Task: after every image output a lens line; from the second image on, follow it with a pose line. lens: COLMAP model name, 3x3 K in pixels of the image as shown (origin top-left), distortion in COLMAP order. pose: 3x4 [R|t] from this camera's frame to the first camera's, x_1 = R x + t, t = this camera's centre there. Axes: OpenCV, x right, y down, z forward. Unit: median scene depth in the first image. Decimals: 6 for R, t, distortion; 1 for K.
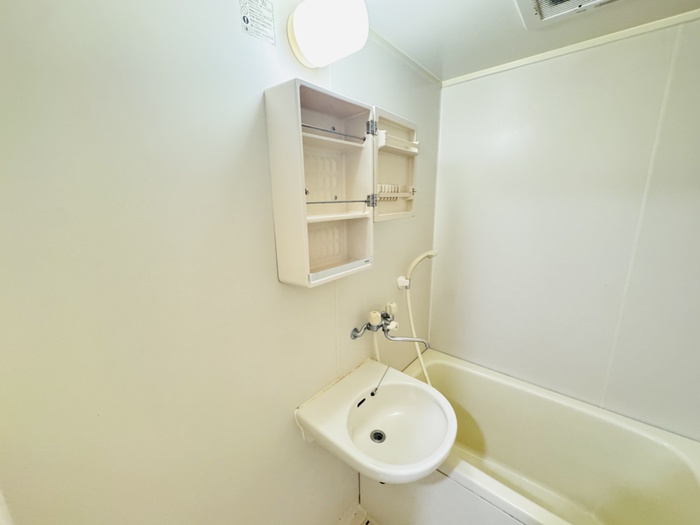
lens RADIAL K [[281.4, 0, 350.0], [0, 281.4, 262.5], [0, 0, 1]] dist [-0.001588, 0.000130]
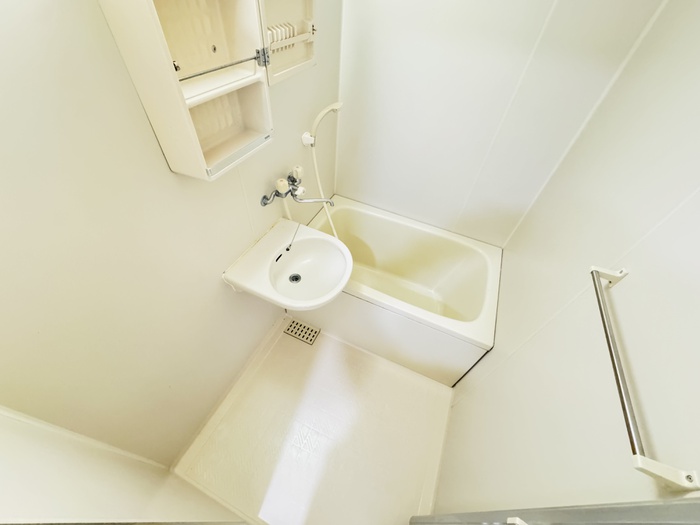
lens RADIAL K [[281.4, 0, 350.0], [0, 281.4, 262.5], [0, 0, 1]] dist [-0.001588, 0.000130]
pose [[0.954520, -0.148711, 0.258410, 0.016253], [-0.025663, 0.822528, 0.568145, -0.166677], [-0.297039, -0.548937, 0.781304, -0.039004]]
